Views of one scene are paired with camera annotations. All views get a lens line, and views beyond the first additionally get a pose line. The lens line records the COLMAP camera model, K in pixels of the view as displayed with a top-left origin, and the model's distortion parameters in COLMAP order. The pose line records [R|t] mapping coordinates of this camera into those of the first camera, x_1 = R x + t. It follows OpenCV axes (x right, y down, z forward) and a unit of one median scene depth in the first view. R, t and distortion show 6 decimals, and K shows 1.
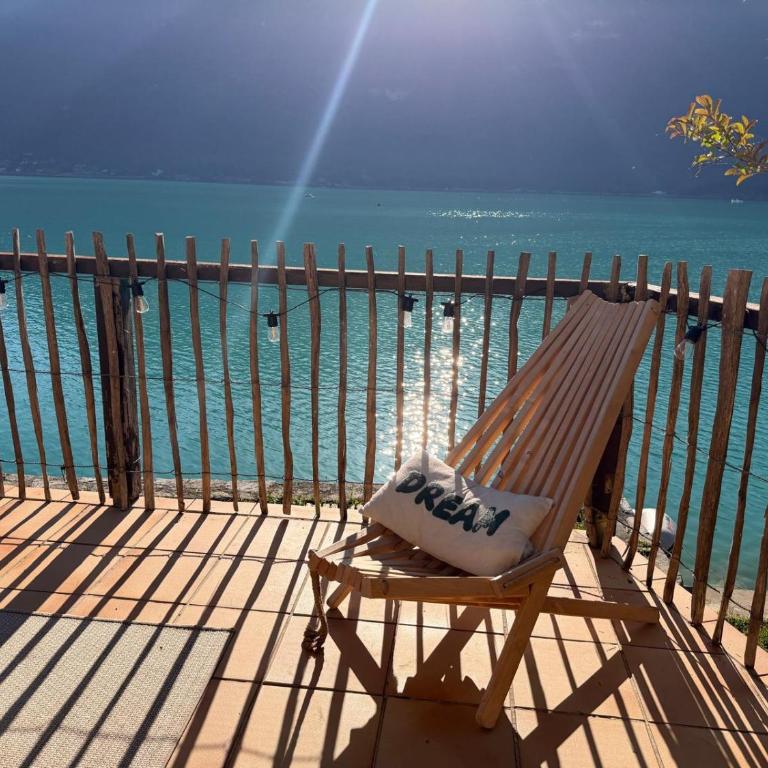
lens RADIAL K [[694.5, 0, 379.4], [0, 694.5, 365.4], [0, 0, 1]] dist [0.138702, -0.253528]
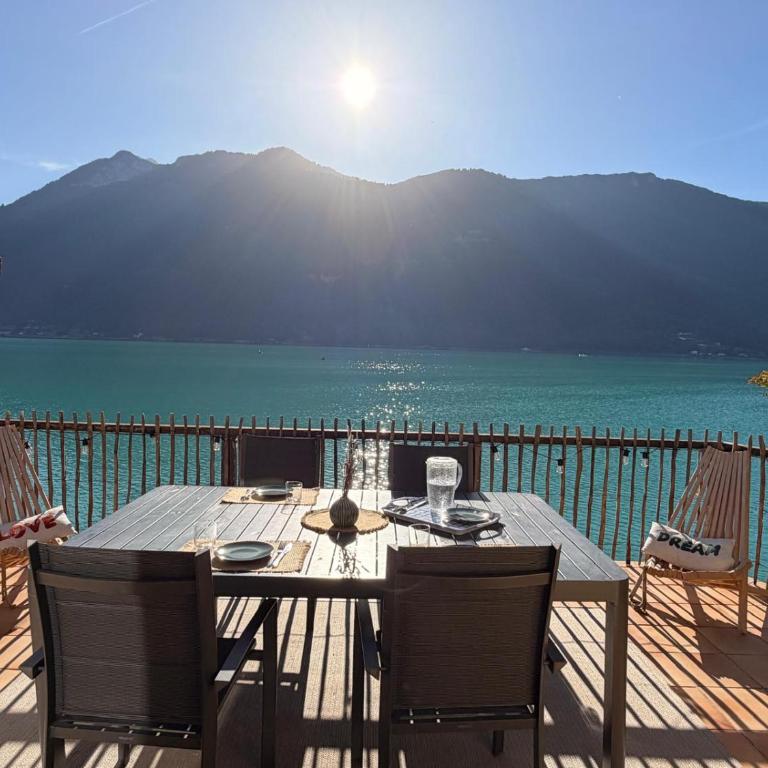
lens RADIAL K [[567.2, 0, 364.0], [0, 567.2, 367.4], [0, 0, 1]] dist [-0.003585, -0.006376]
pose [[0.995444, -0.007222, 0.095074, -0.901290], [0.026617, 0.978535, -0.204356, -0.012154], [-0.091557, 0.205956, 0.974269, -0.646900]]
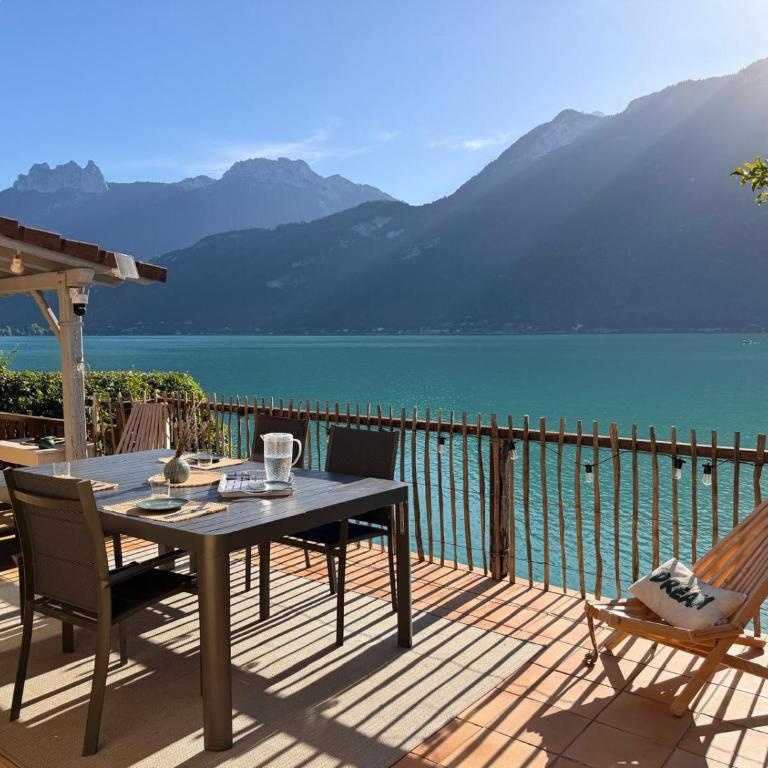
lens RADIAL K [[705.3, 0, 386.8], [0, 705.3, 382.0], [0, 0, 1]] dist [-0.002461, -0.012590]
pose [[0.847834, 0.000499, -0.530262, 0.312951], [-0.099344, 0.982443, -0.157916, 0.041717], [0.520873, 0.186565, 0.832997, -0.628957]]
